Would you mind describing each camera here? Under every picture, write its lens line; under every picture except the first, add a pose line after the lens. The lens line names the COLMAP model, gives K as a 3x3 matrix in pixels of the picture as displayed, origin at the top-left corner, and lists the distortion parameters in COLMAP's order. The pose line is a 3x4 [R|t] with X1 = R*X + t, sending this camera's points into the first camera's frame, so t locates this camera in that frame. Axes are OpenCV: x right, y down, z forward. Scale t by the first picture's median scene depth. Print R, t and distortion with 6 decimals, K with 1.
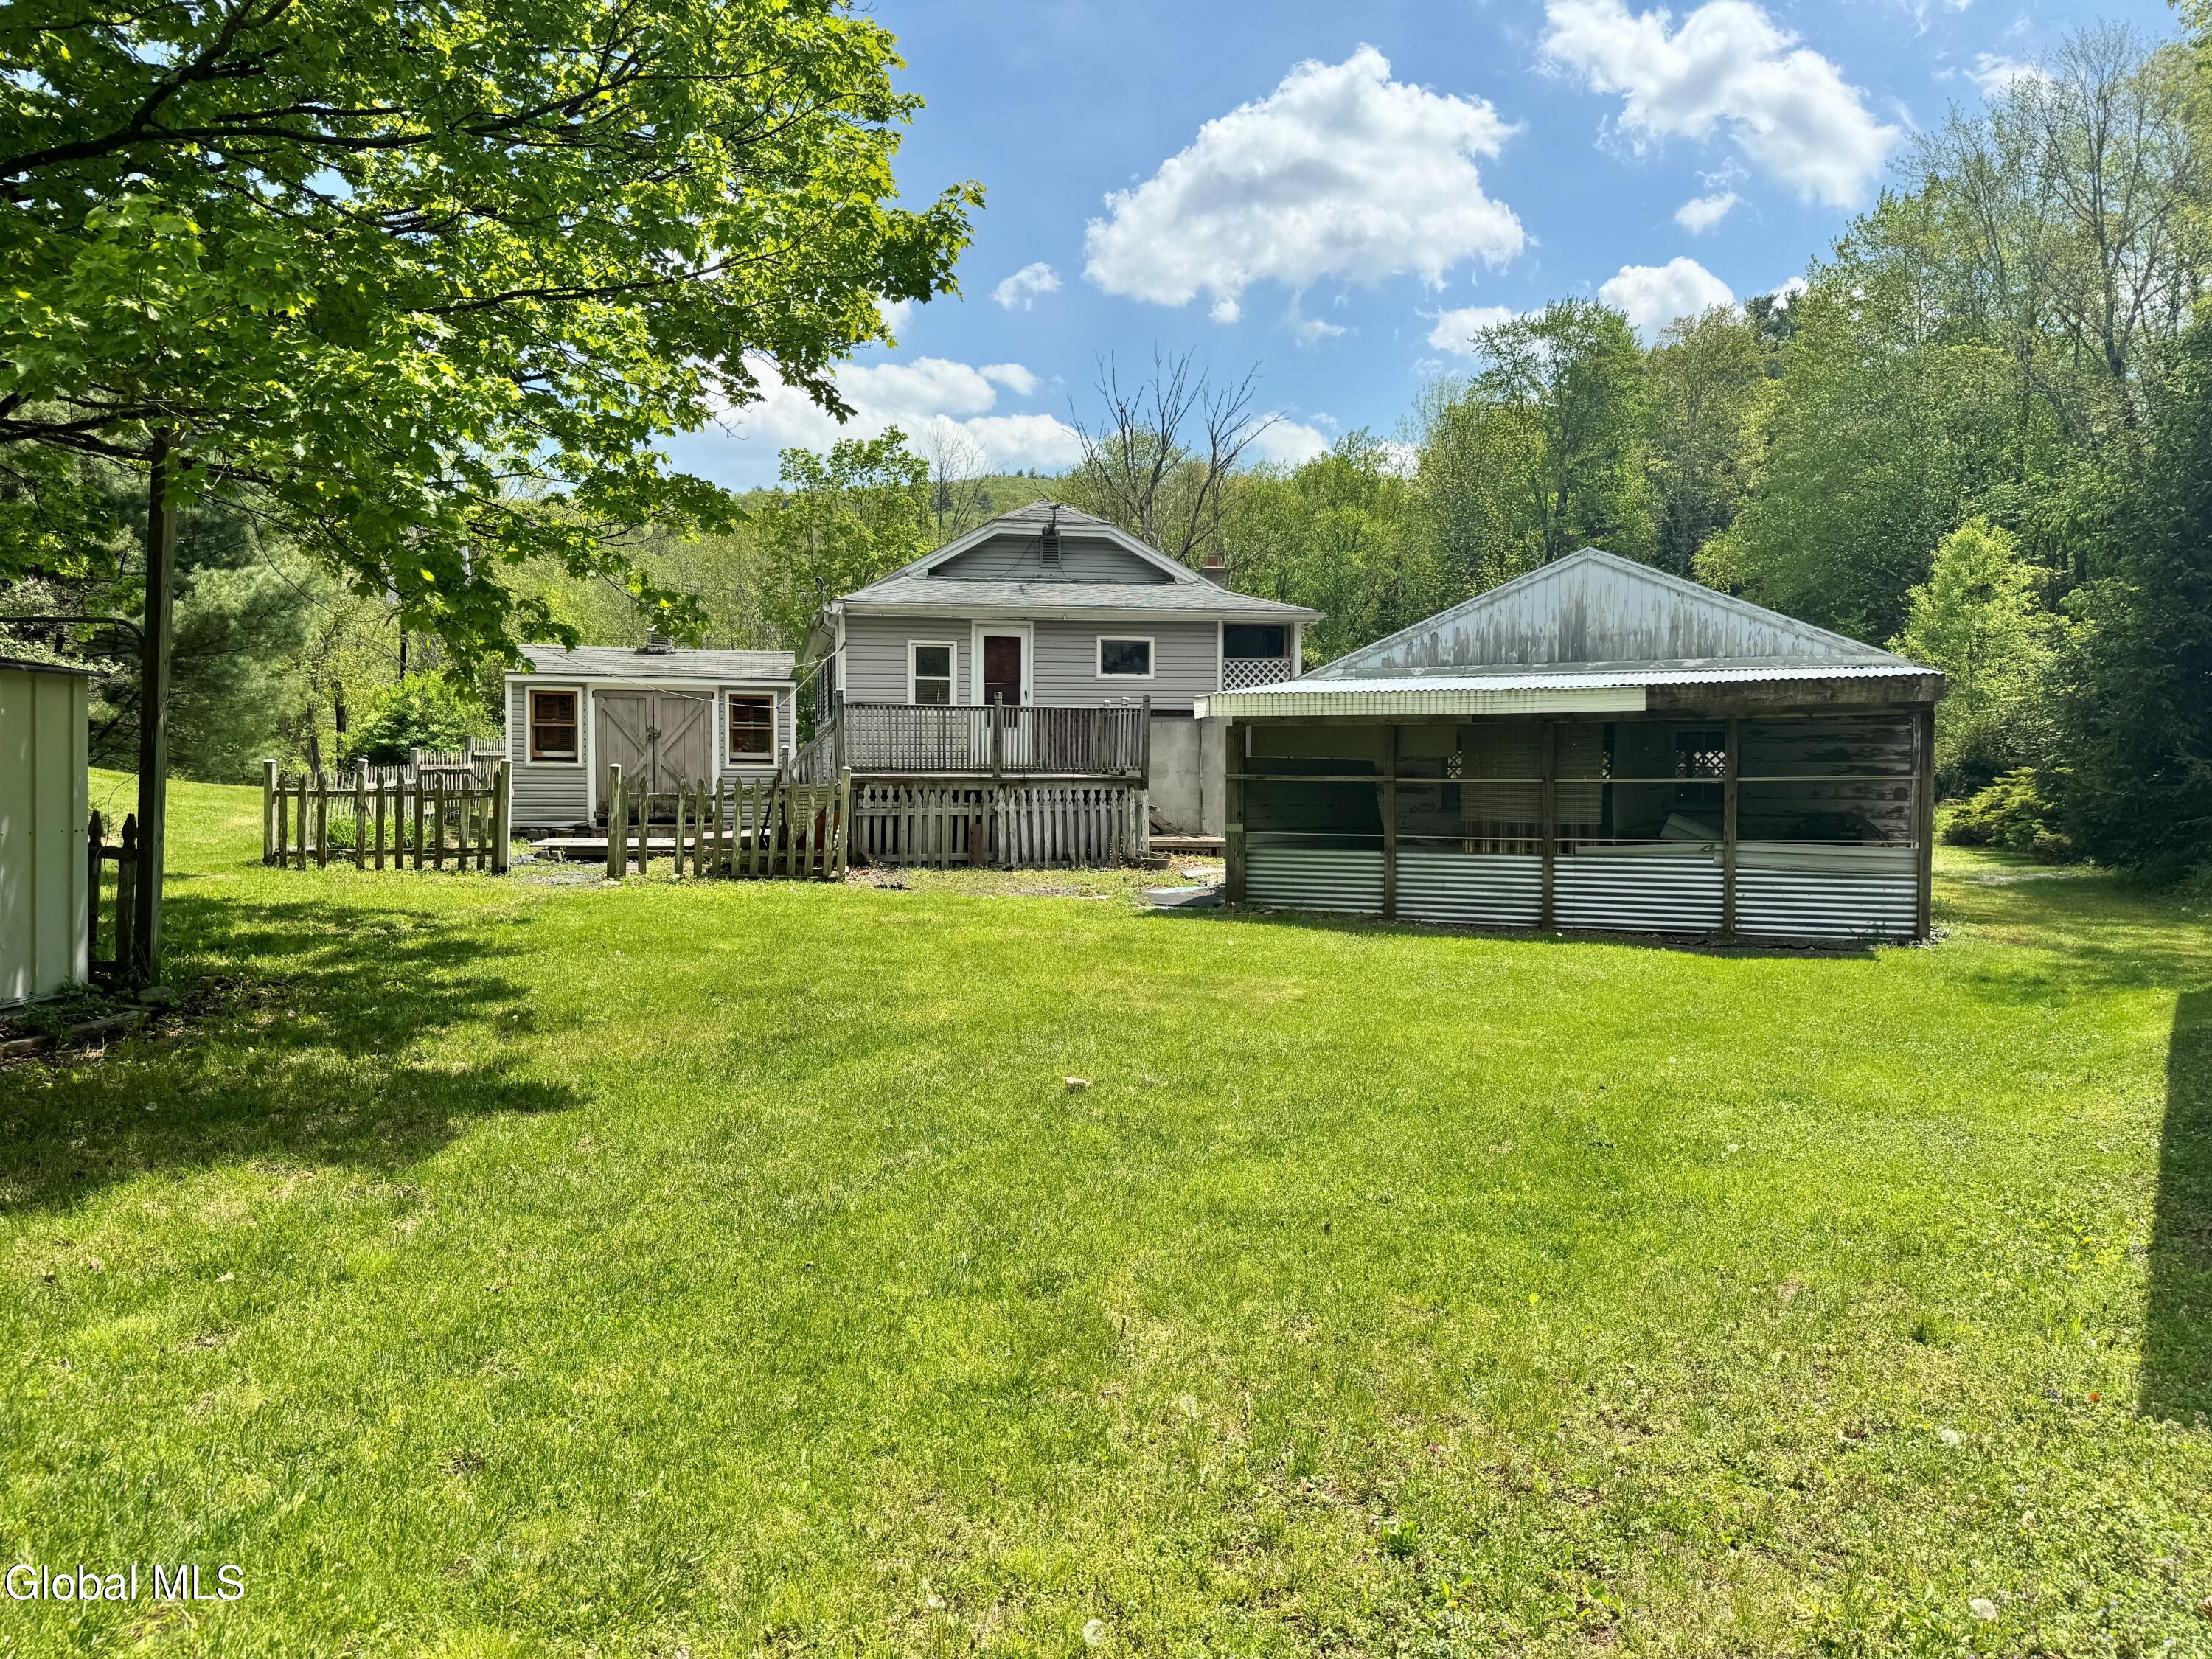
lens RADIAL K [[1554.2, 0, 1106.0], [0, 1554.2, 829.5], [0, 0, 1]] dist [0.007244, -0.003088]
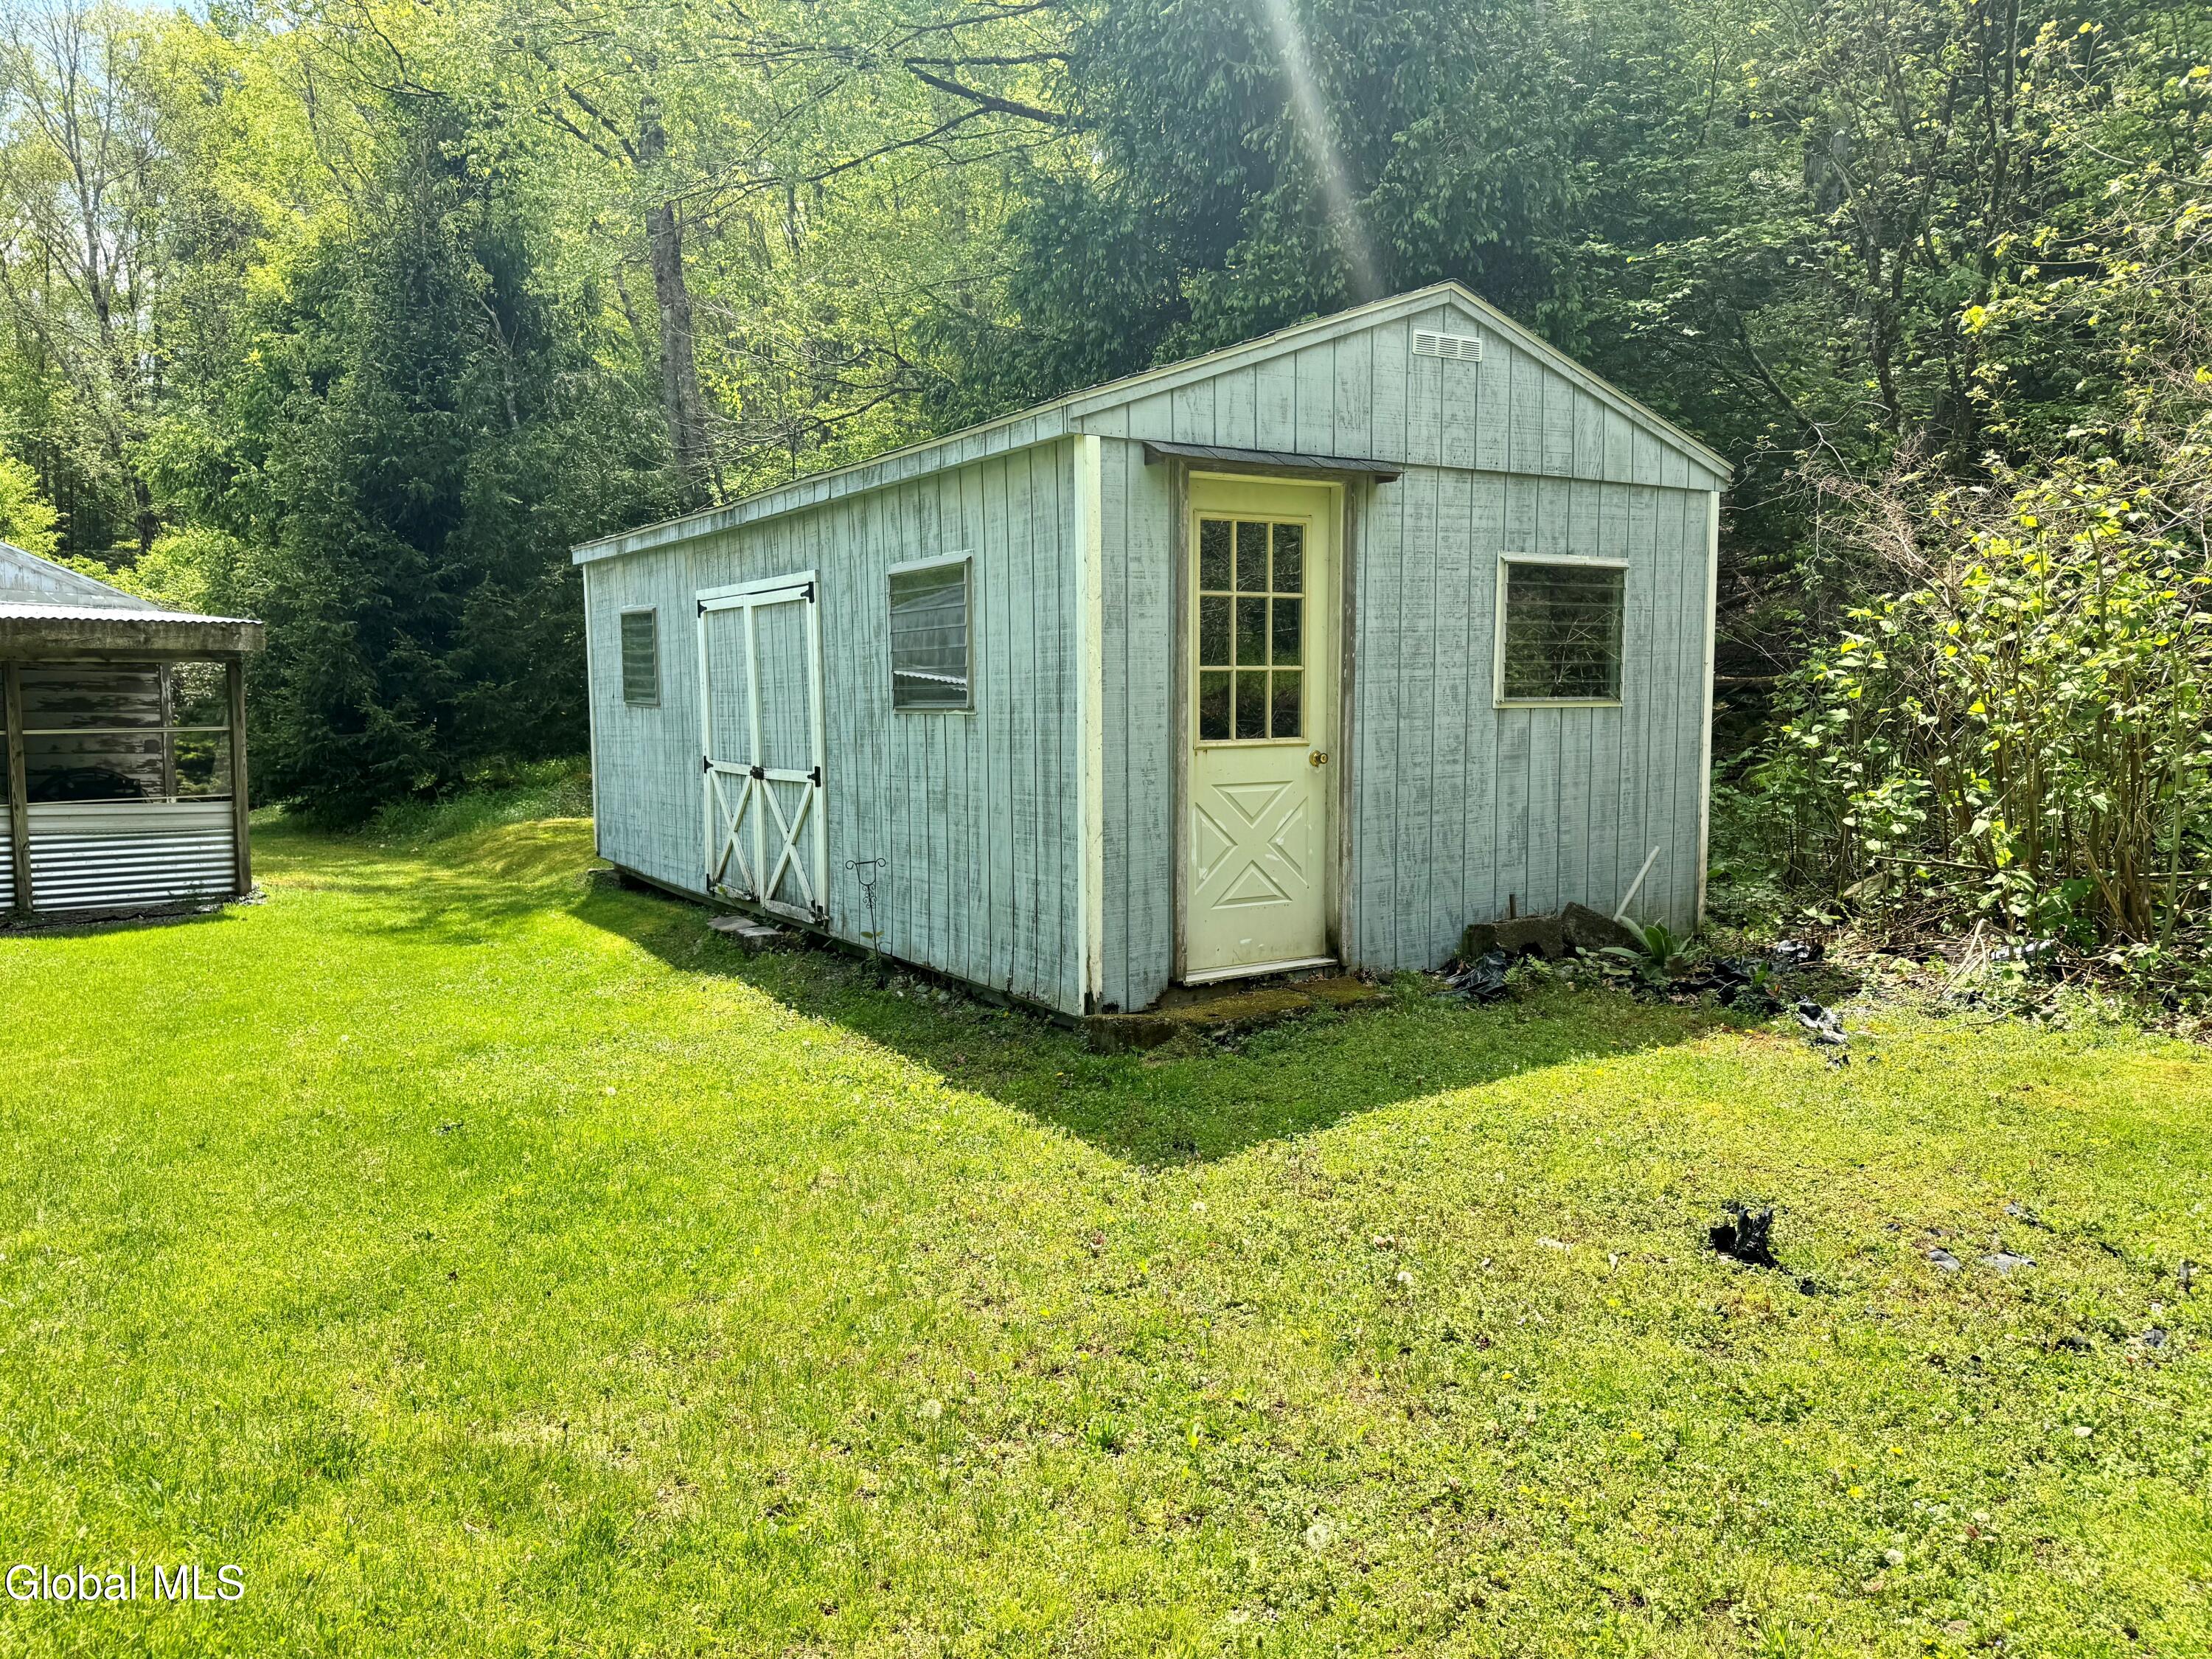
lens RADIAL K [[1554.2, 0, 1106.0], [0, 1554.2, 829.5], [0, 0, 1]] dist [0.007244, -0.003088]
pose [[0.382777, -0.067818, 0.921348, -0.114113], [0.037129, 0.997625, 0.058007, -0.004540], [-0.923094, 0.012005, 0.384386, 0.083102]]
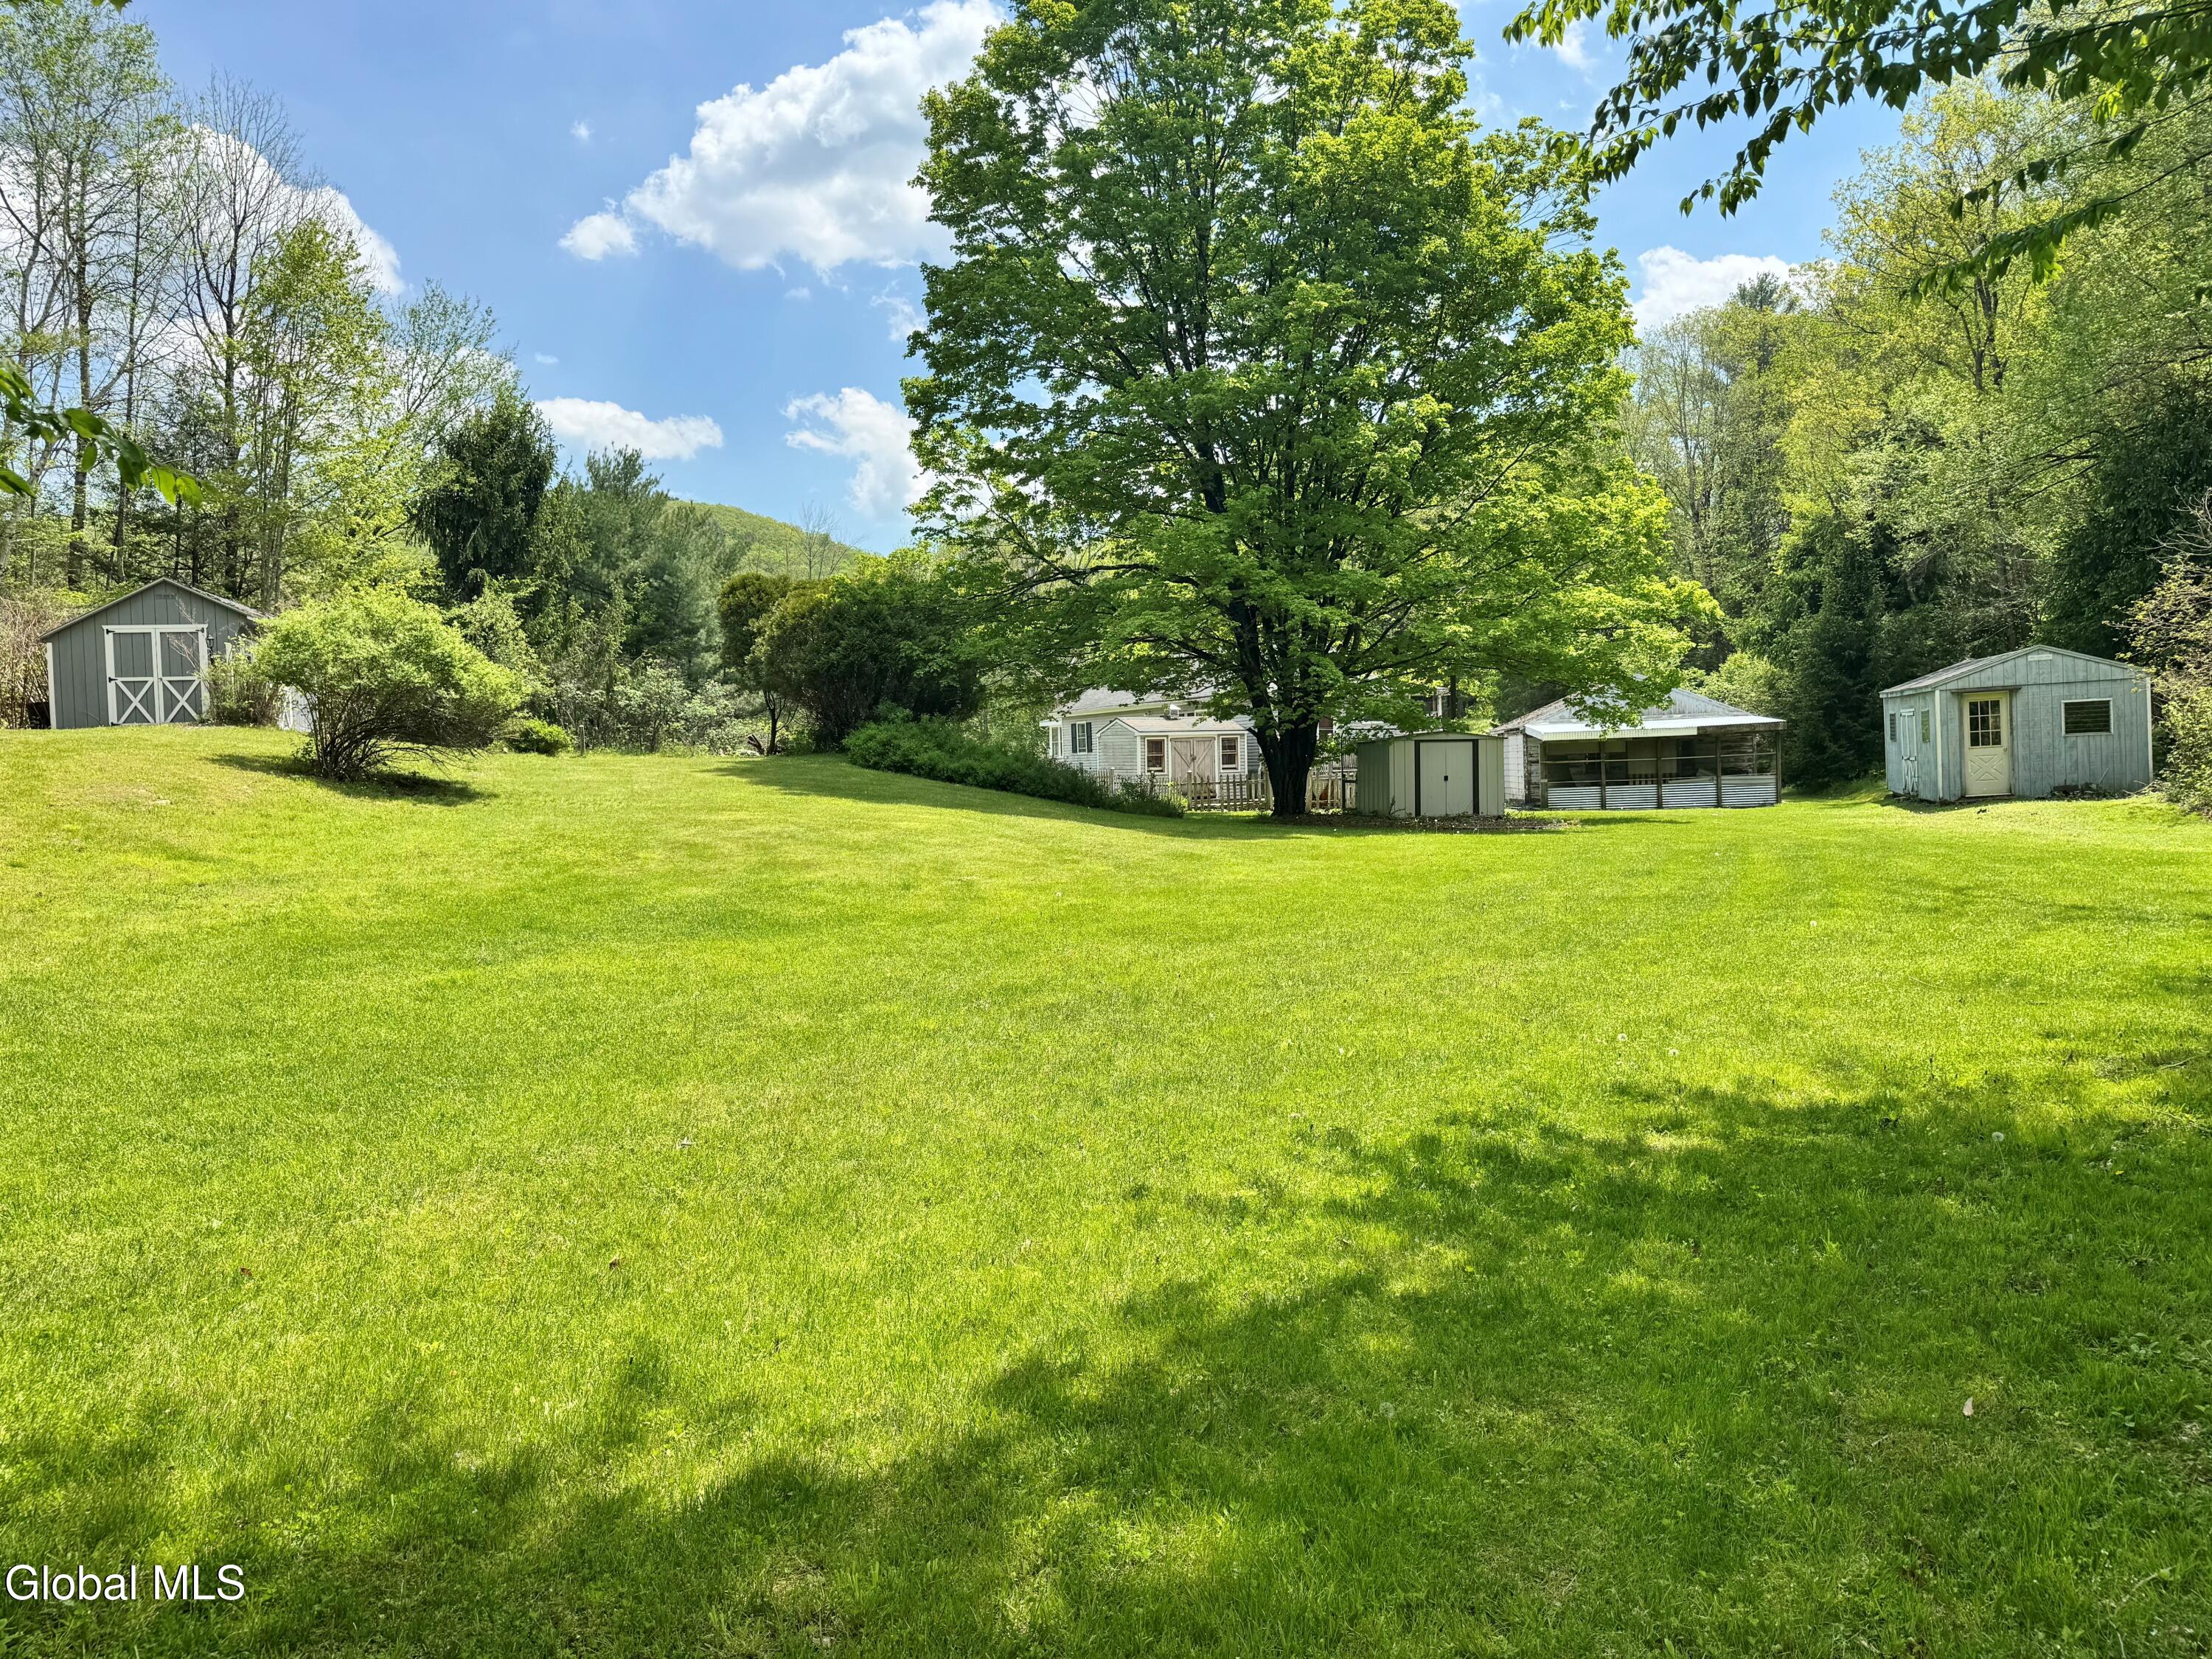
lens RADIAL K [[1554.2, 0, 1106.0], [0, 1554.2, 829.5], [0, 0, 1]] dist [0.007244, -0.003088]
pose [[0.963243, -0.047689, 0.264366, -1.087682], [0.050052, 0.998744, -0.002206, 0.040202], [-0.263929, 0.015357, 0.964420, -1.119623]]
